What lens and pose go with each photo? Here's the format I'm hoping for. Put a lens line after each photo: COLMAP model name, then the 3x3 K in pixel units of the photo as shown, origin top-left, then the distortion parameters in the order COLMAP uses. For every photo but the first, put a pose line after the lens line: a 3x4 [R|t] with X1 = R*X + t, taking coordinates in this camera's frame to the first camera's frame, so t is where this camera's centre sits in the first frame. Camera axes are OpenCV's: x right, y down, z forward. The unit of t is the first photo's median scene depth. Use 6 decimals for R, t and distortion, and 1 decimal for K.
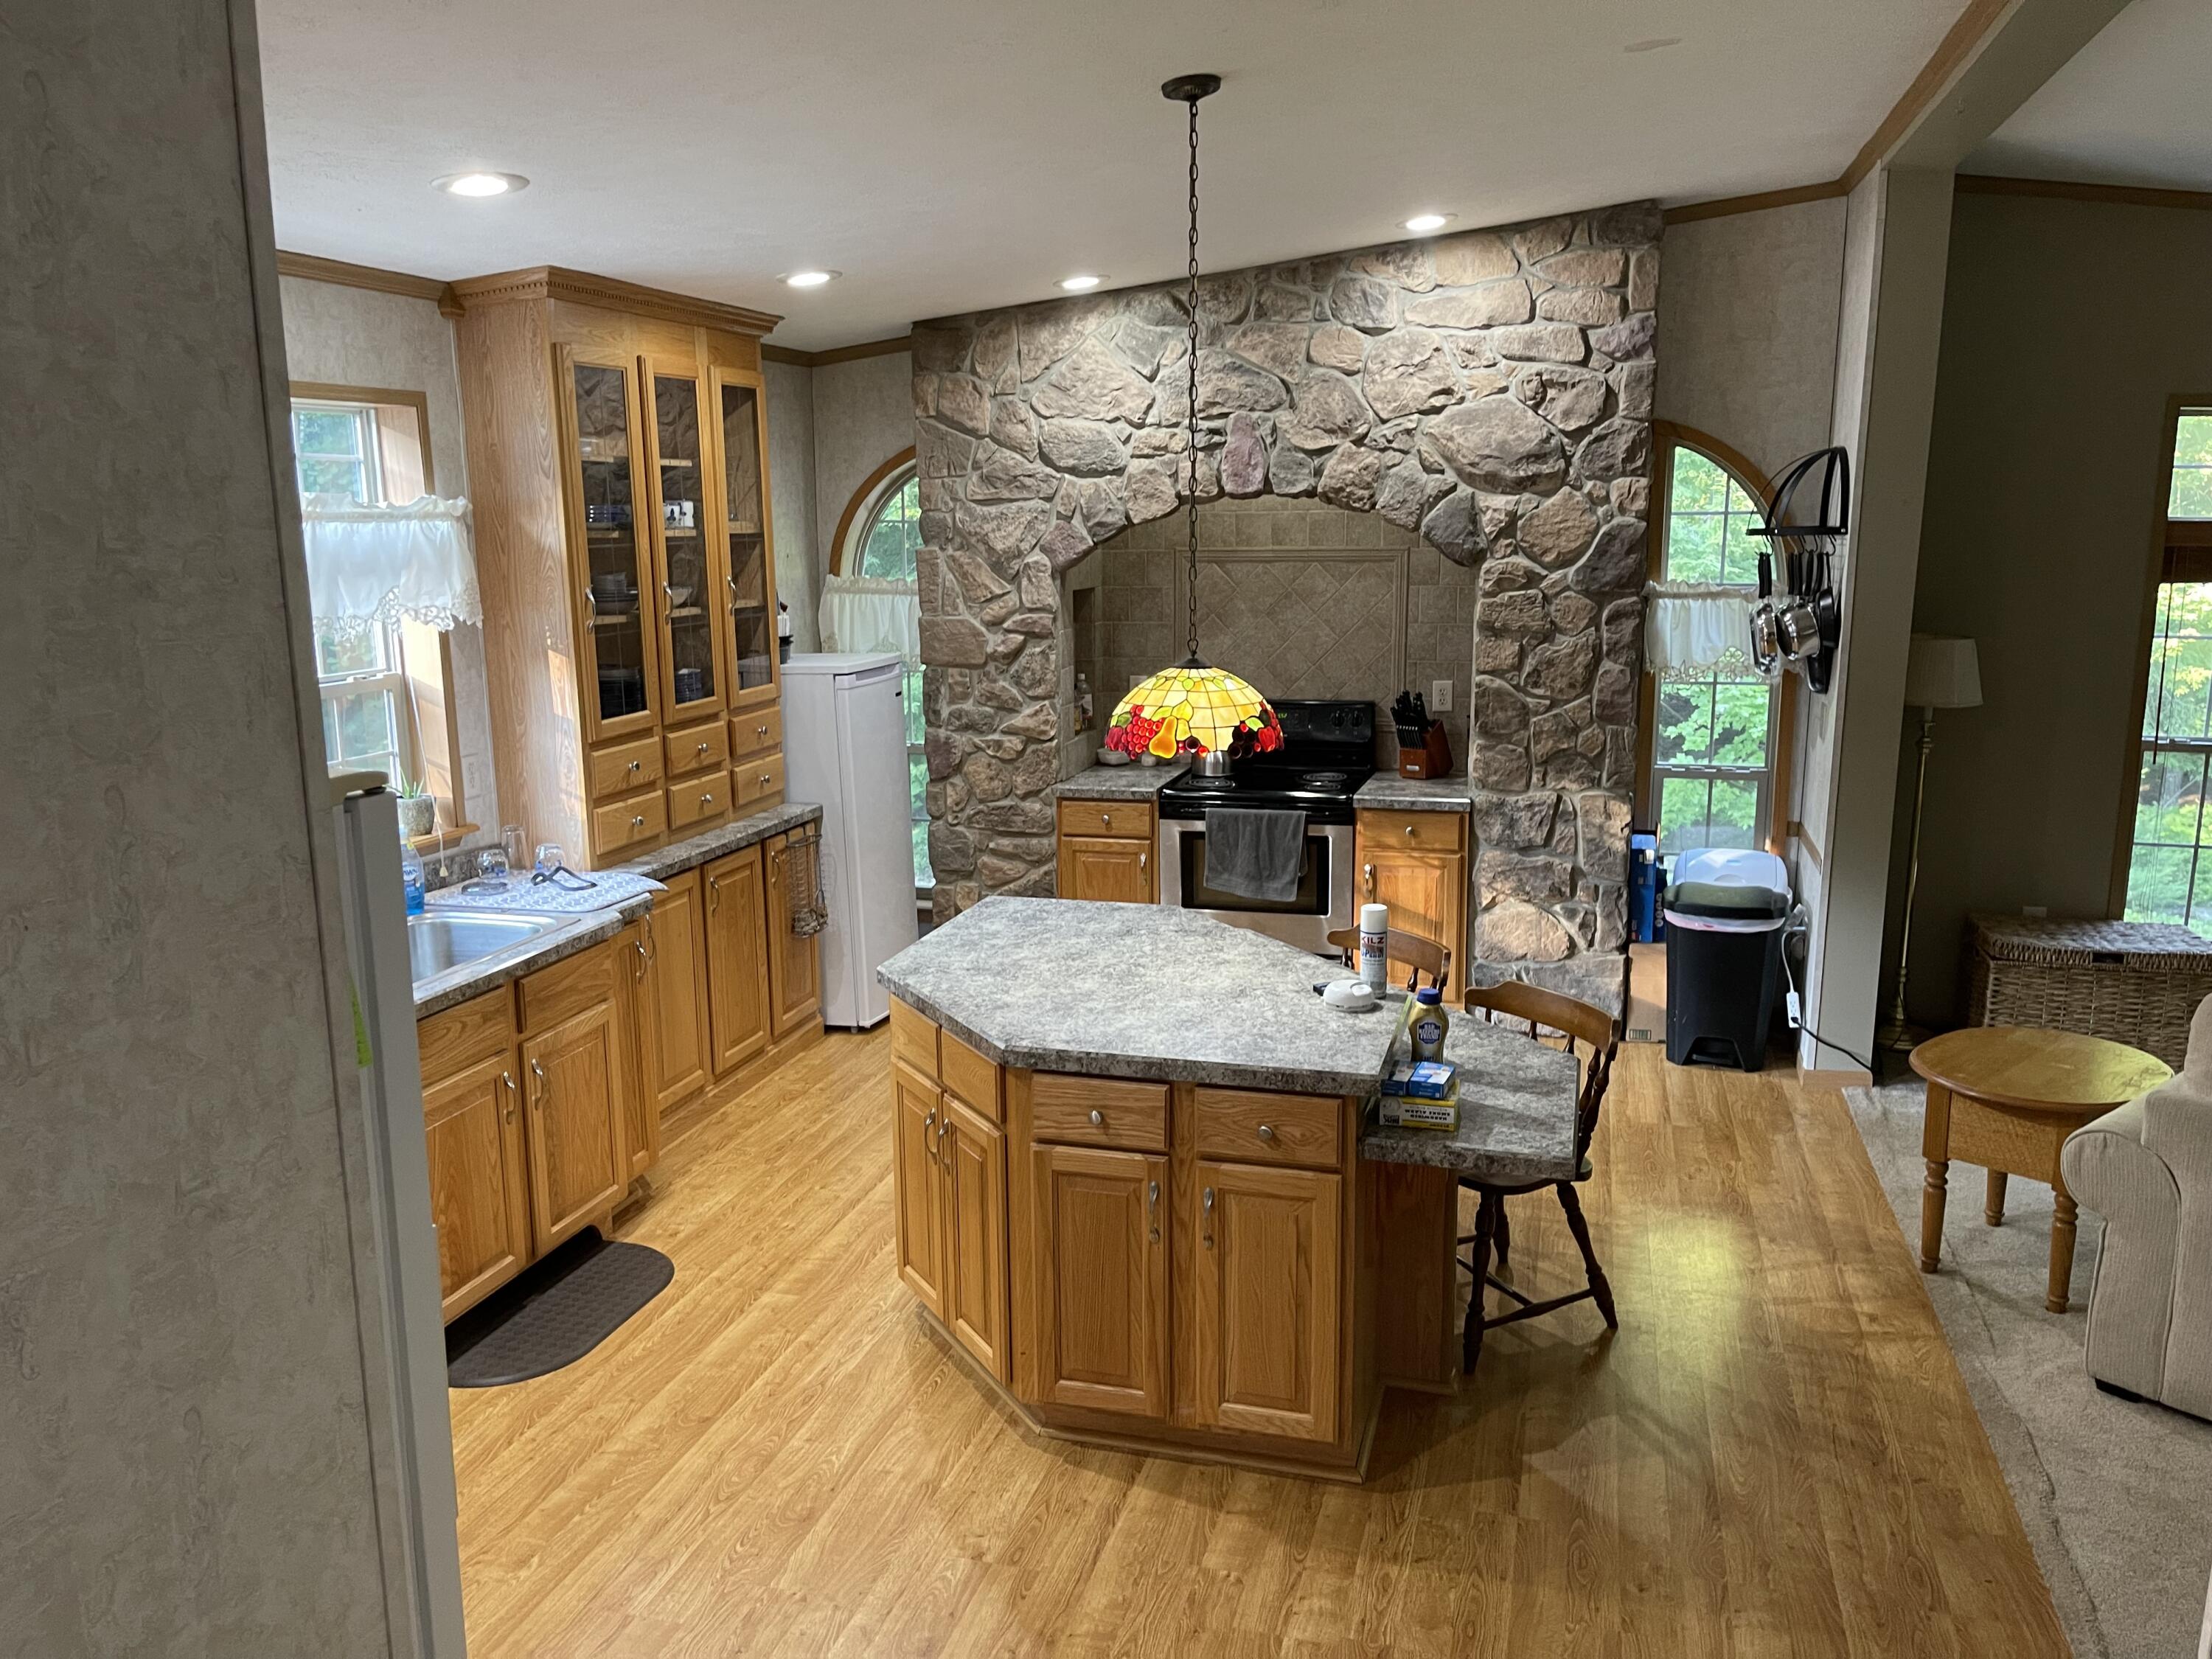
lens RADIAL K [[1643.5, 0, 1103.7], [0, 1643.5, 833.5], [0, 0, 1]] dist [0.052319, -0.121644]
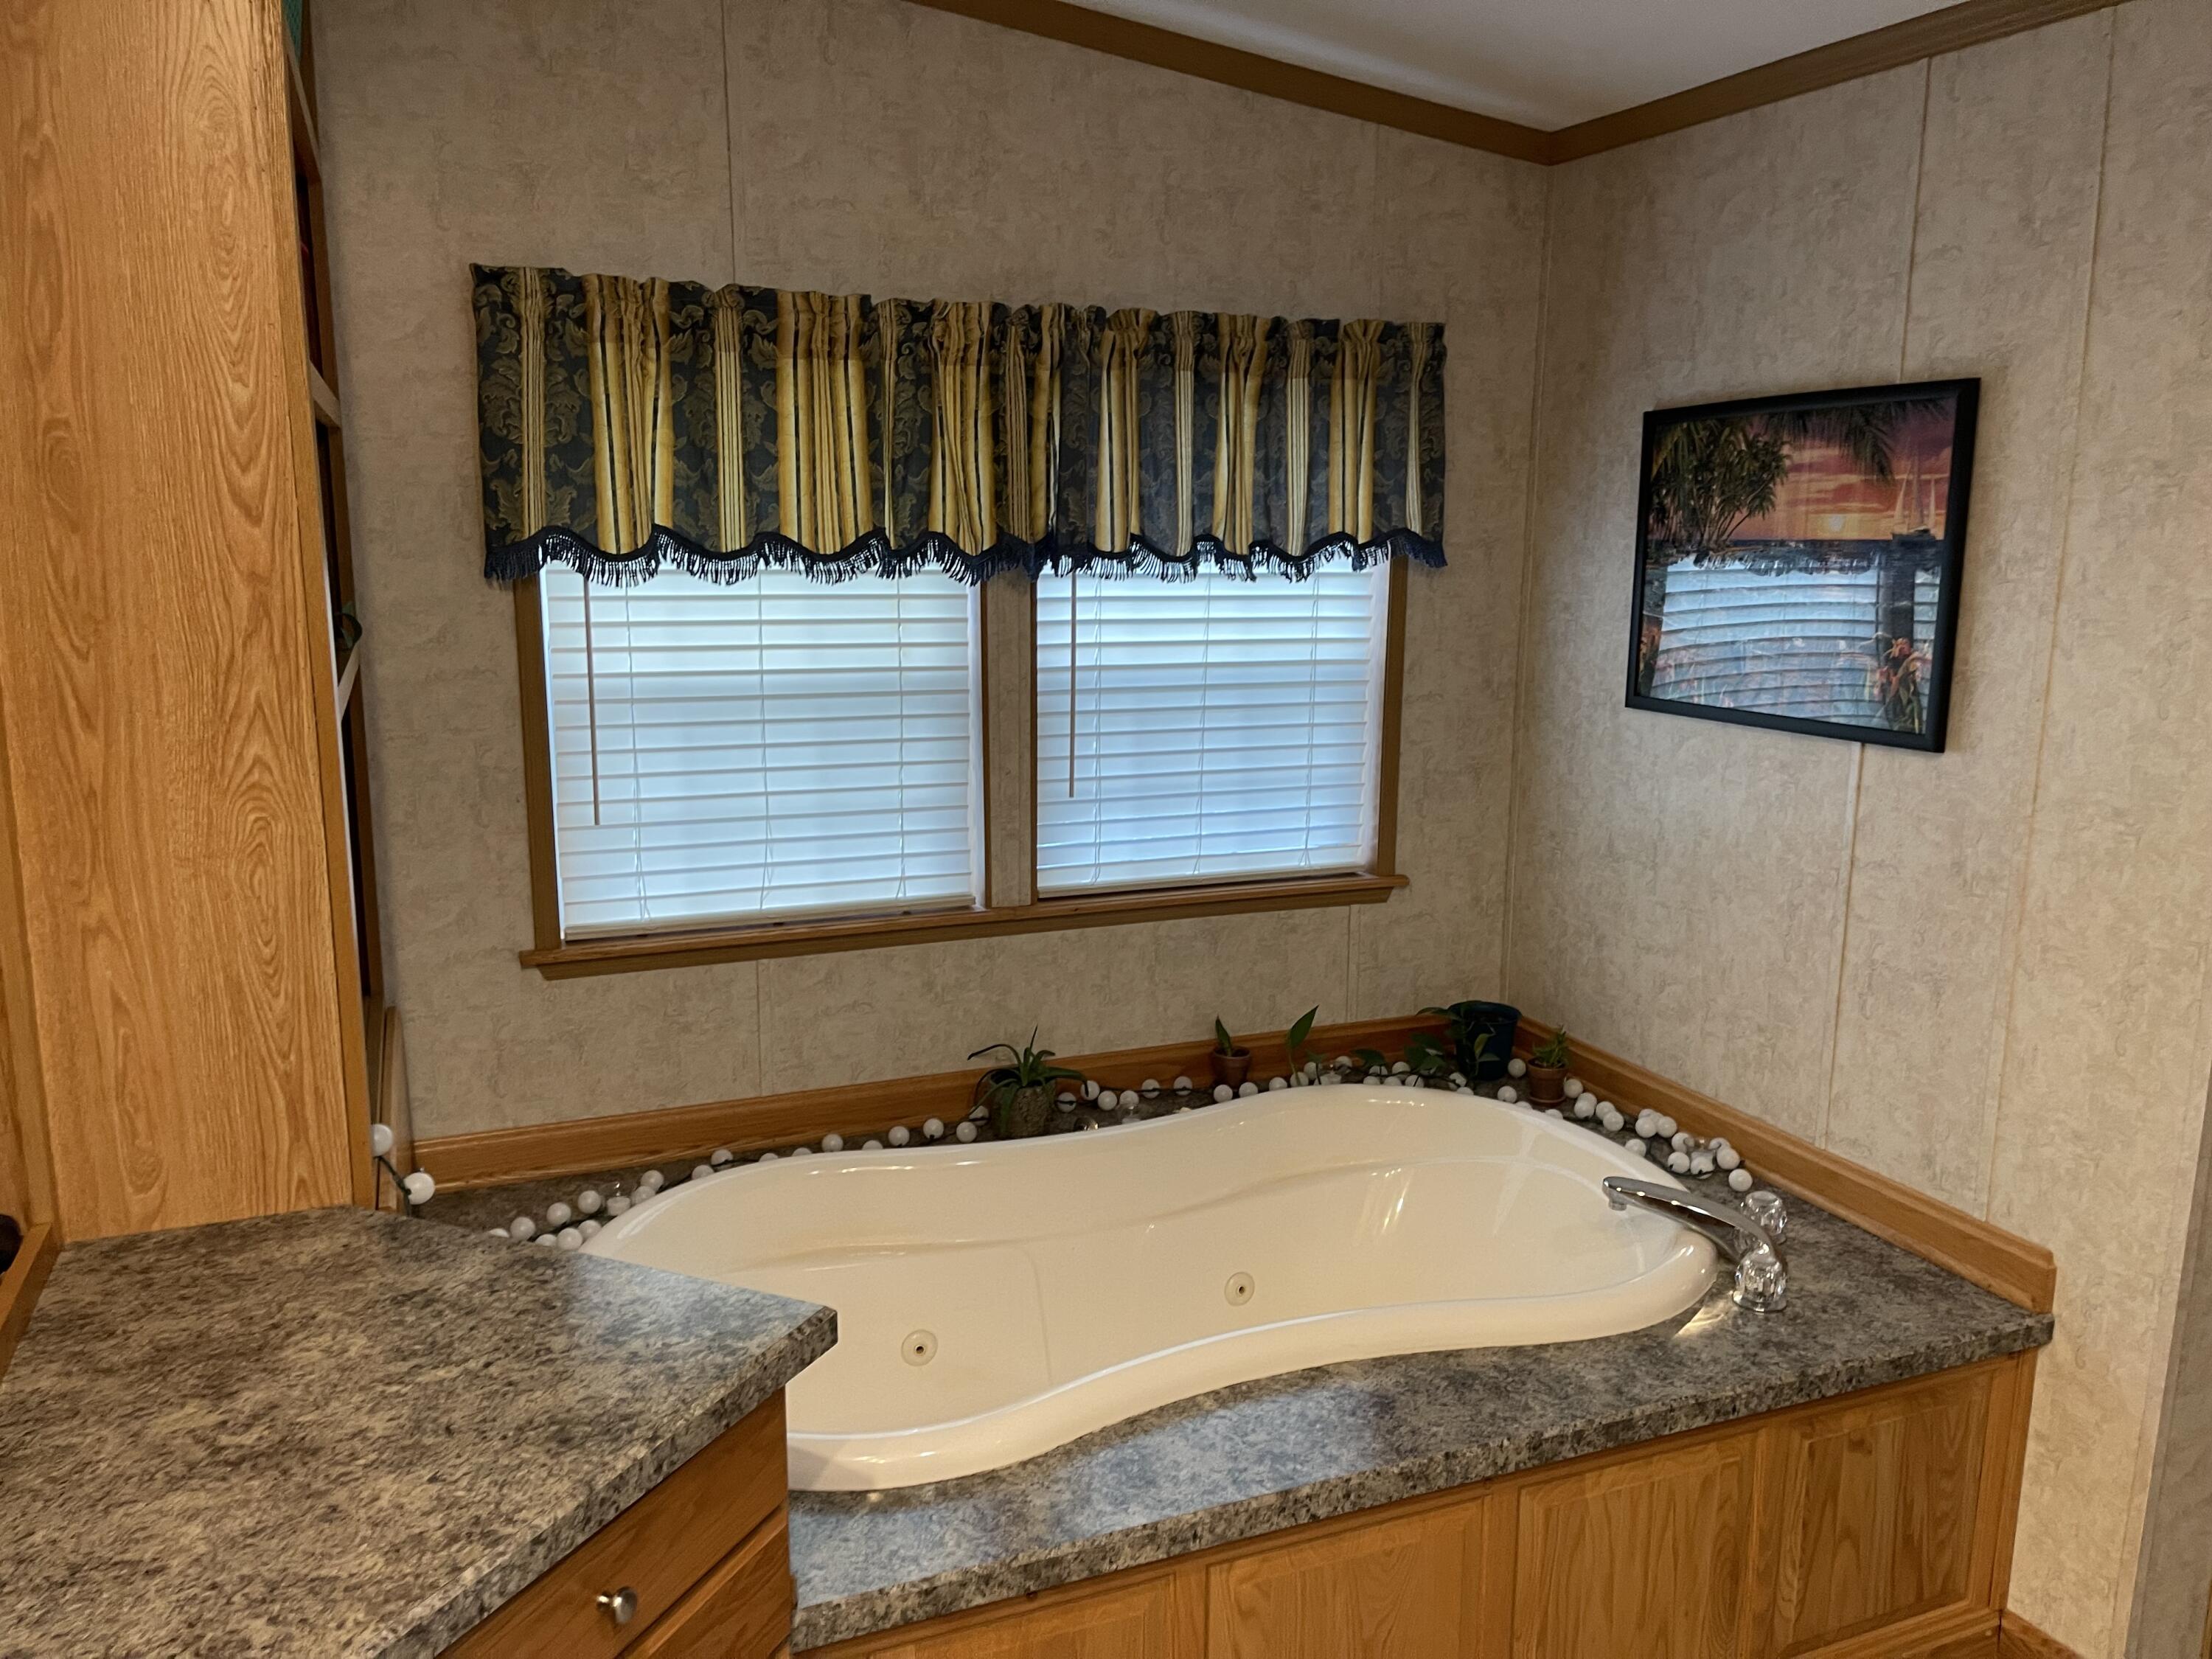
lens RADIAL K [[1639.4, 0, 1097.7], [0, 1639.4, 837.8], [0, 0, 1]] dist [0.064454, -0.122338]
pose [[-0.637859, -0.134685, 0.758285, -0.289792], [0.147266, 0.945092, 0.291744, -0.111196], [-0.755942, 0.297761, -0.583001, 1.004361]]
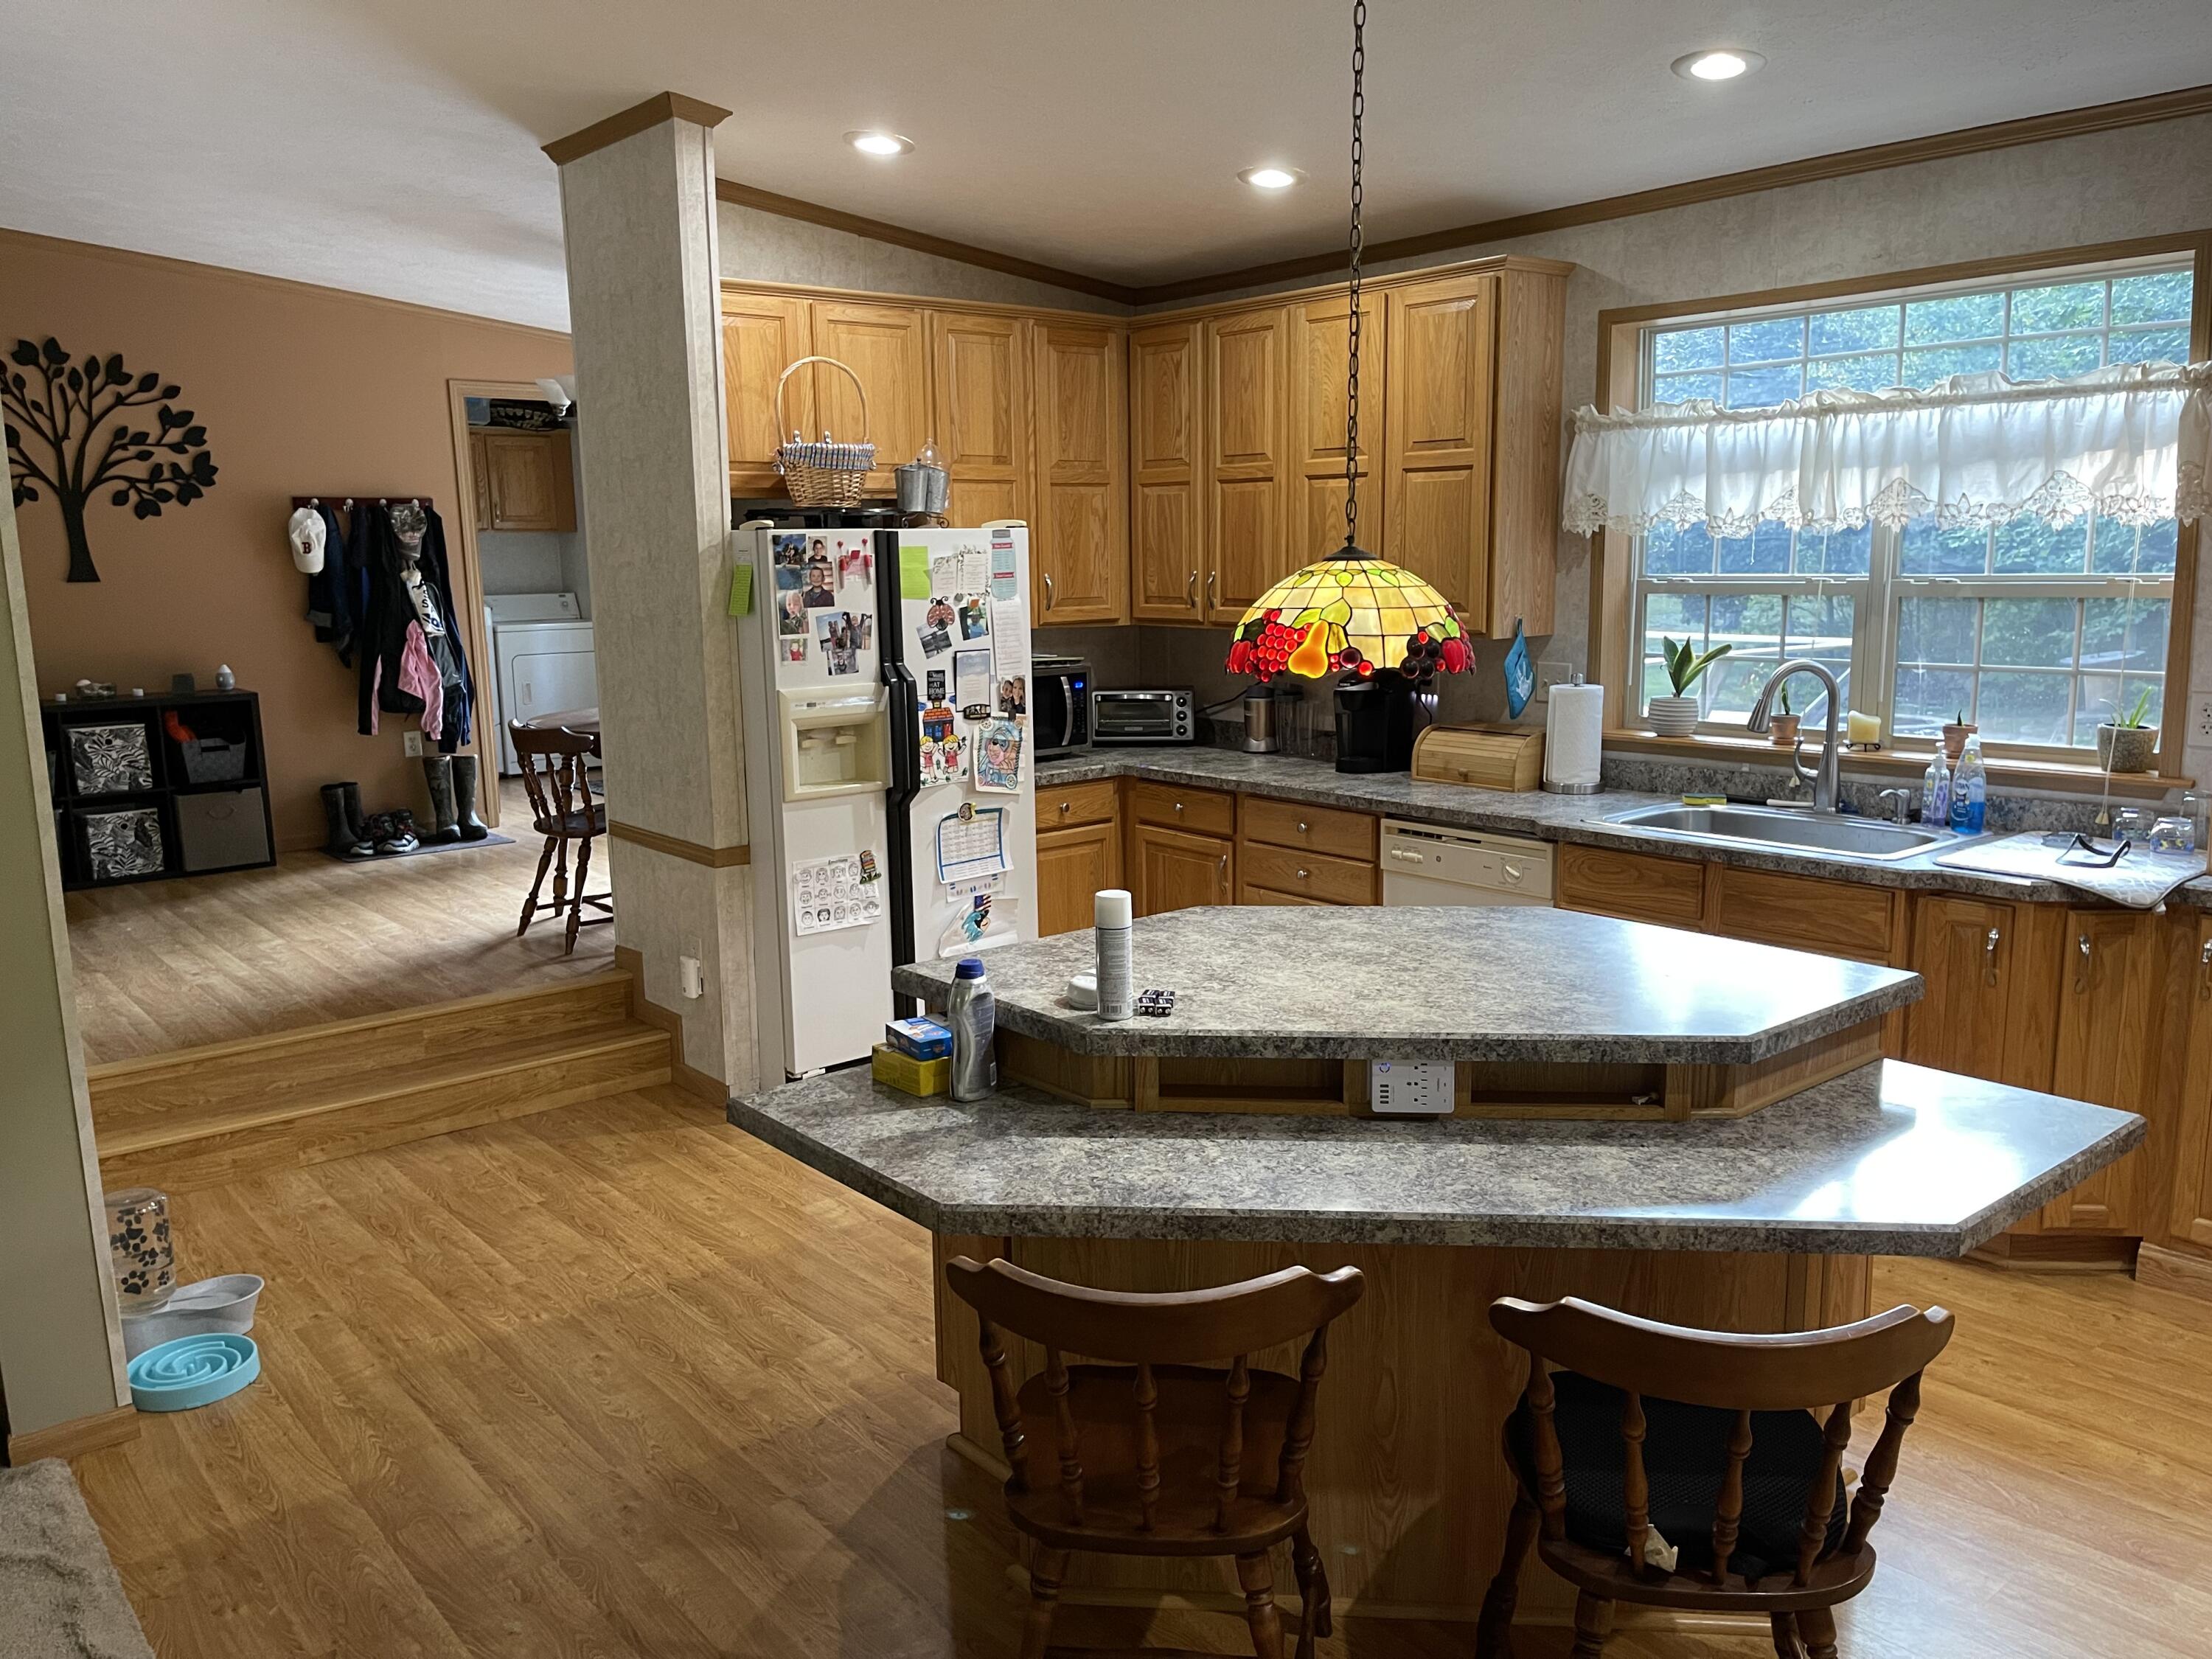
lens RADIAL K [[1639.4, 0, 1097.7], [0, 1639.4, 837.8], [0, 0, 1]] dist [0.064454, -0.122338]
pose [[-0.557558, 0.160244, -0.814525, 0.713307], [-0.131539, 0.951742, 0.277280, -0.167776], [0.819651, 0.261742, -0.509573, 1.290863]]
